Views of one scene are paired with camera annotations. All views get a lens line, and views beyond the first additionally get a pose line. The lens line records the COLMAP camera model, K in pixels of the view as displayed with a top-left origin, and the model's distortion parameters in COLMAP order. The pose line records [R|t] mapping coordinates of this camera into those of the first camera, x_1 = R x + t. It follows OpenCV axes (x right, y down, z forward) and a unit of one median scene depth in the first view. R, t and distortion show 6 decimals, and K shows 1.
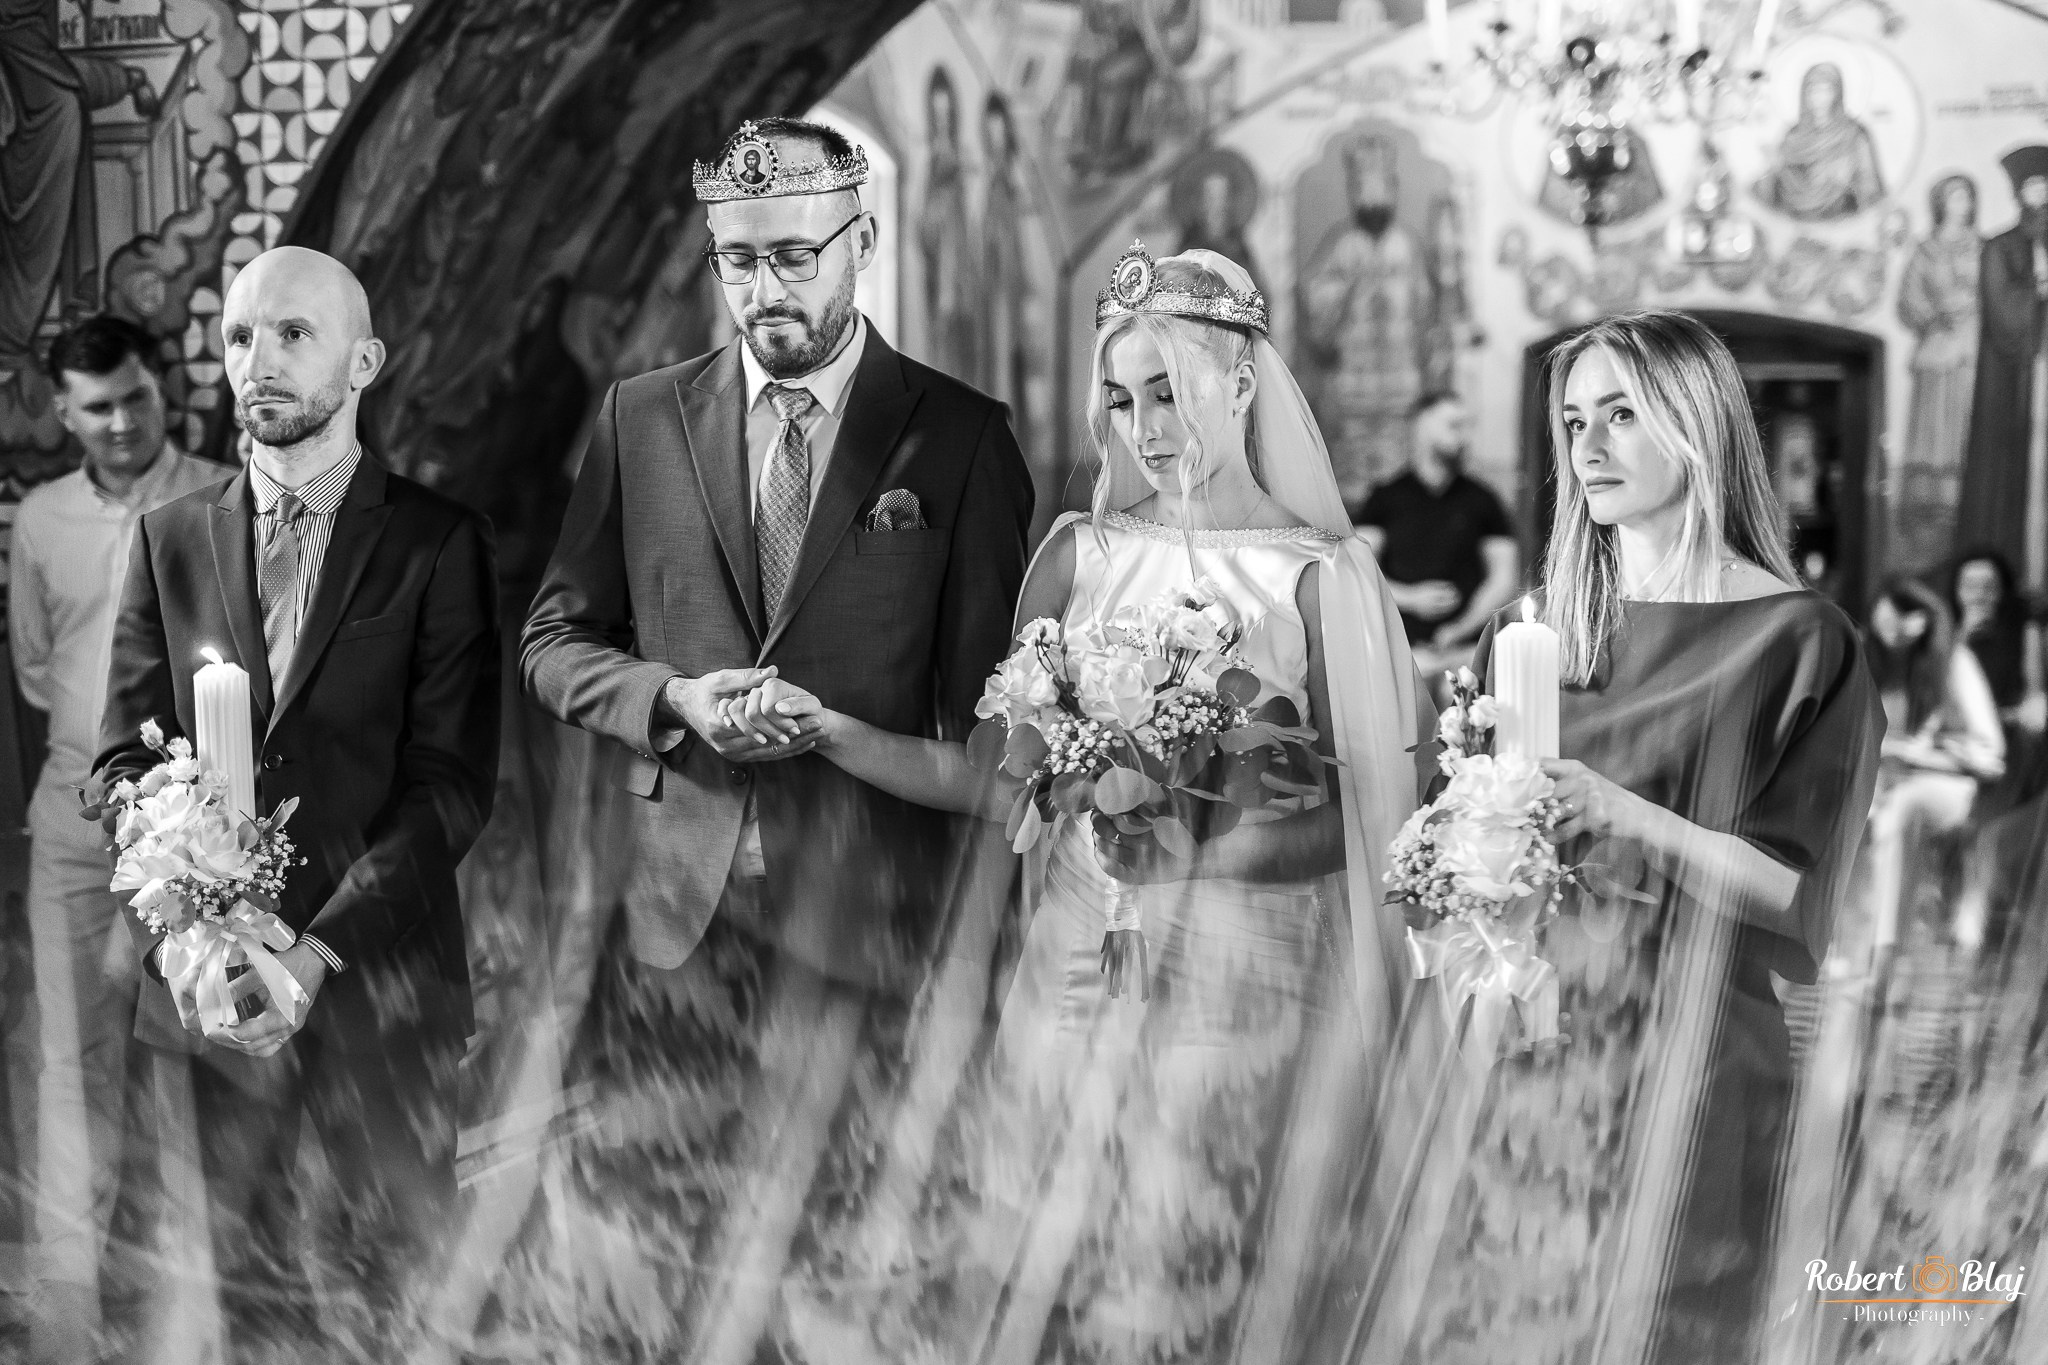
lens RADIAL K [[2889.7, 0, 1050.8], [0, 2889.7, 688.0], [0, 0, 1]] dist [0.011475, 0.008914]
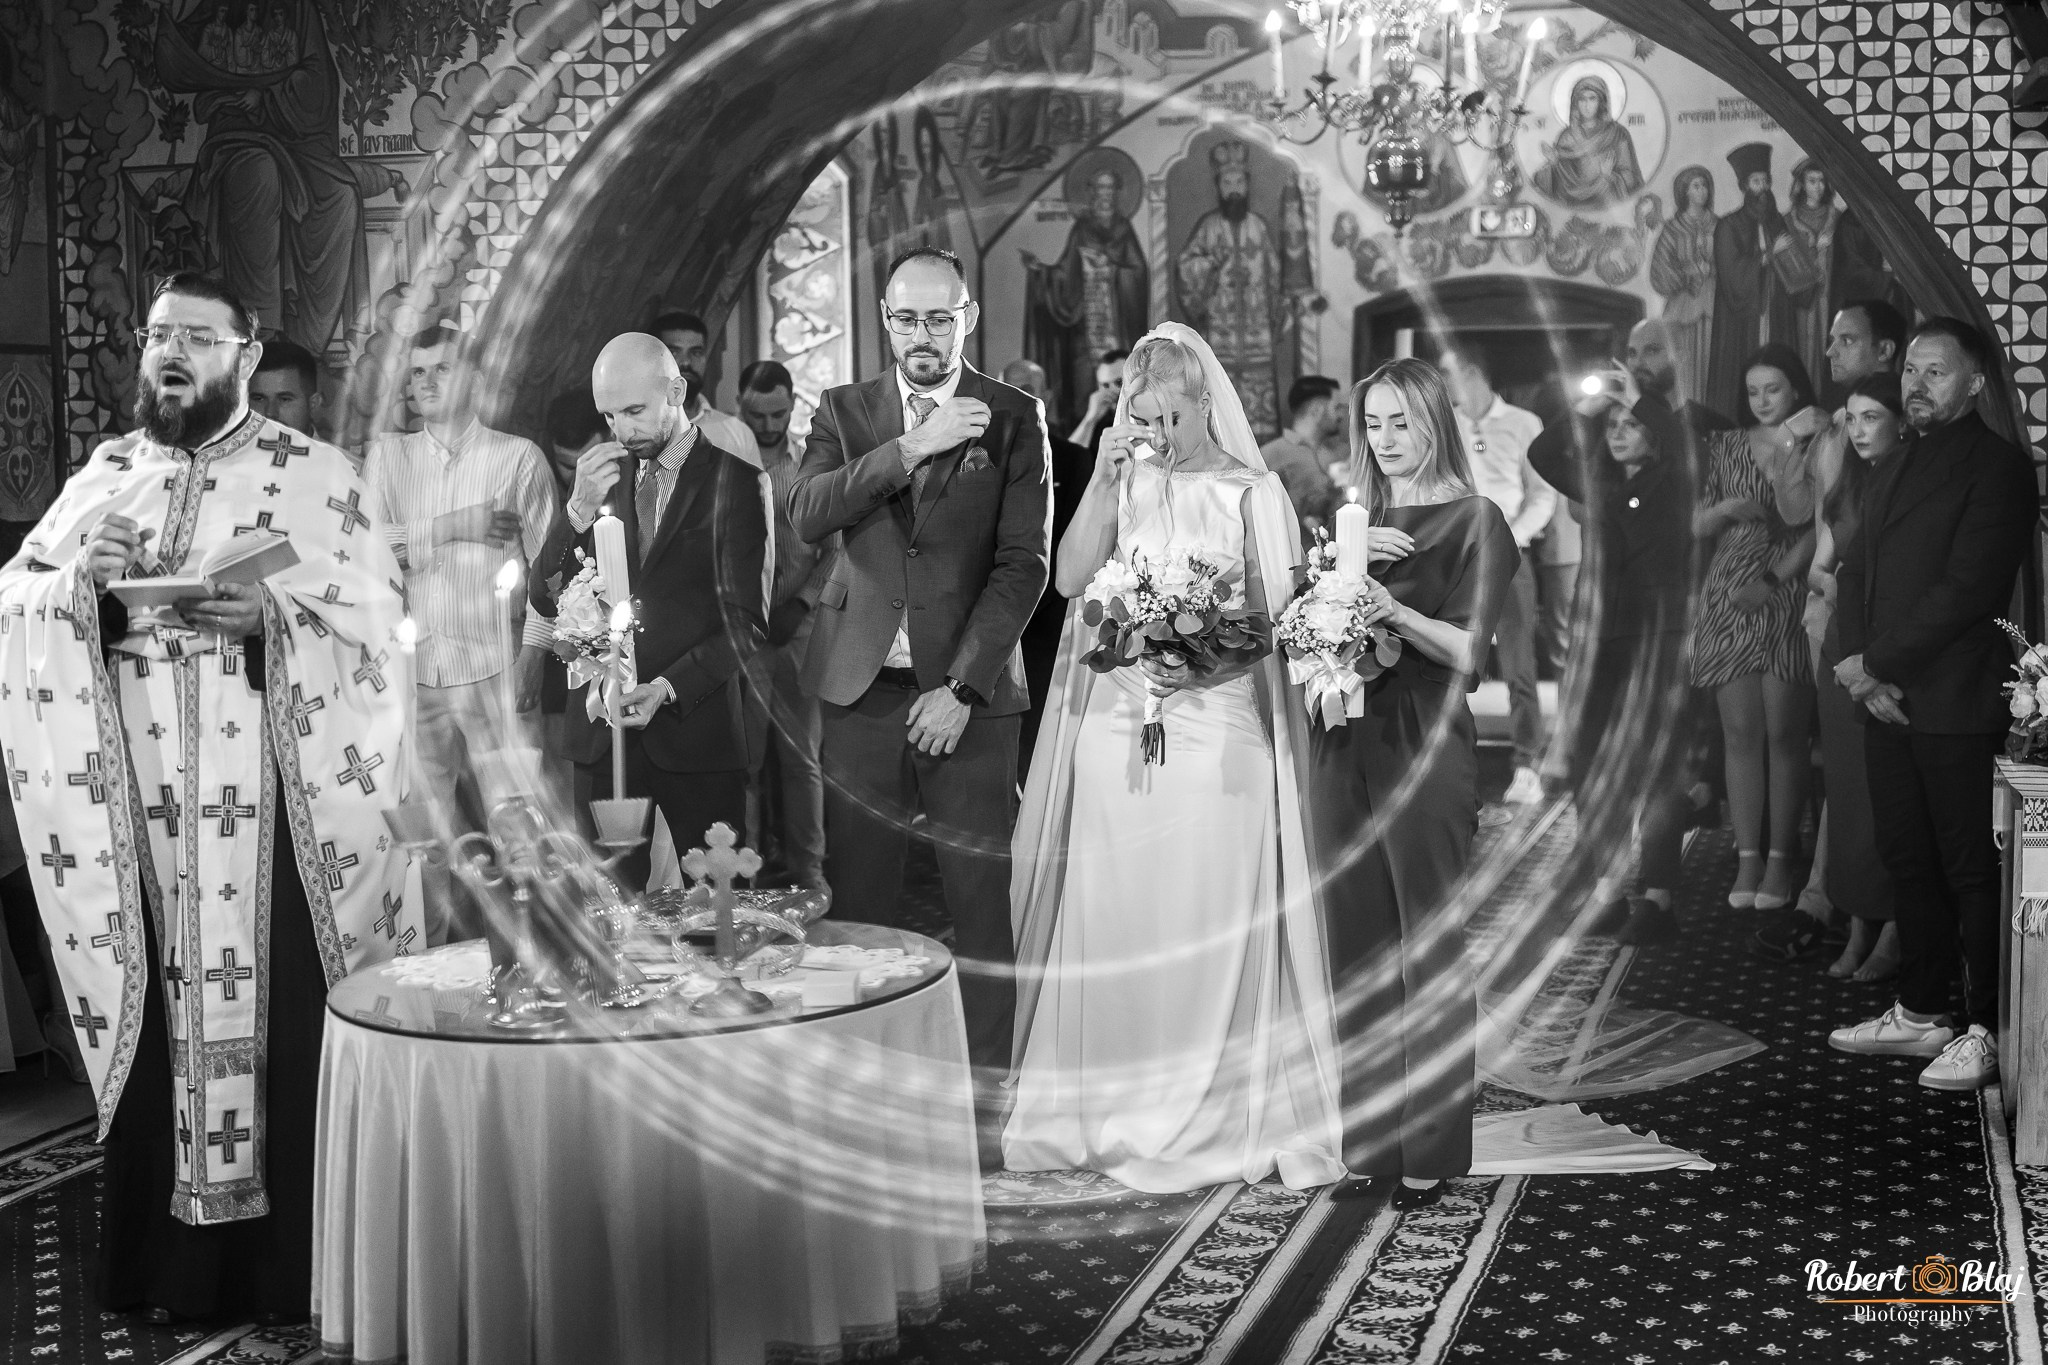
lens RADIAL K [[3000.3, 0, 1102.2], [0, 3000.3, 685.7], [0, 0, 1]] dist [0.056167, -0.058167]
pose [[0.997870, -0.022931, 0.061065, -0.048705], [0.021630, 0.999527, 0.021869, 0.021278], [-0.061537, -0.020502, 0.997894, -0.504082]]
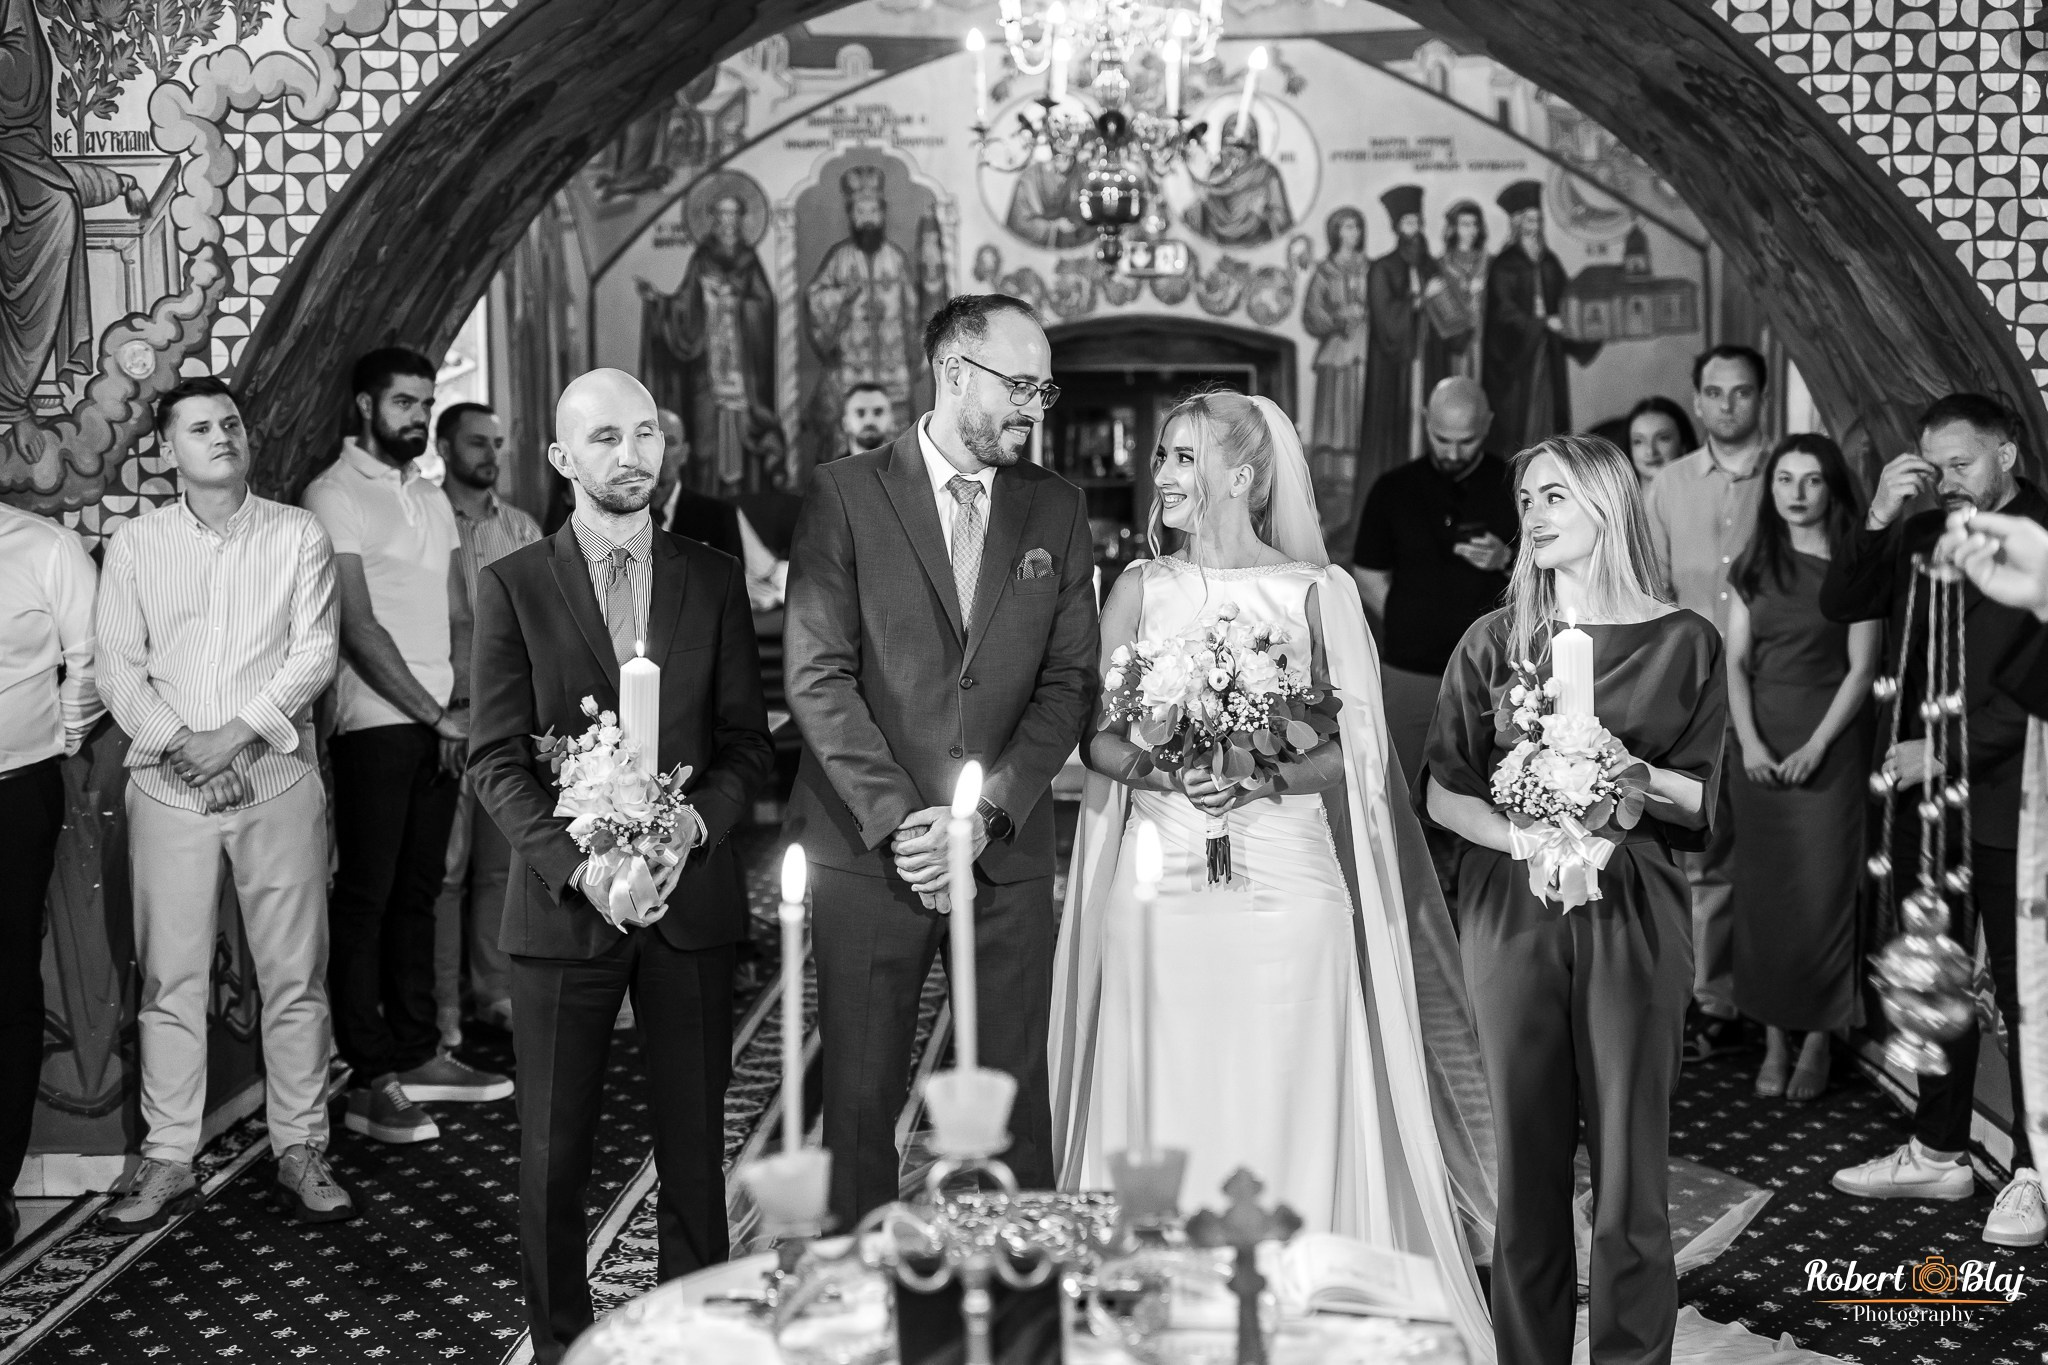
lens RADIAL K [[2827.6, 0, 1024.0], [0, 2827.6, 682.5], [0, 0, 1]] dist [0.008350, 0.073122]
pose [[0.965192, -0.032641, 0.259498, -0.237703], [0.027003, 0.999316, 0.025262, -0.019735], [-0.260145, -0.017375, 0.965413, -0.213849]]
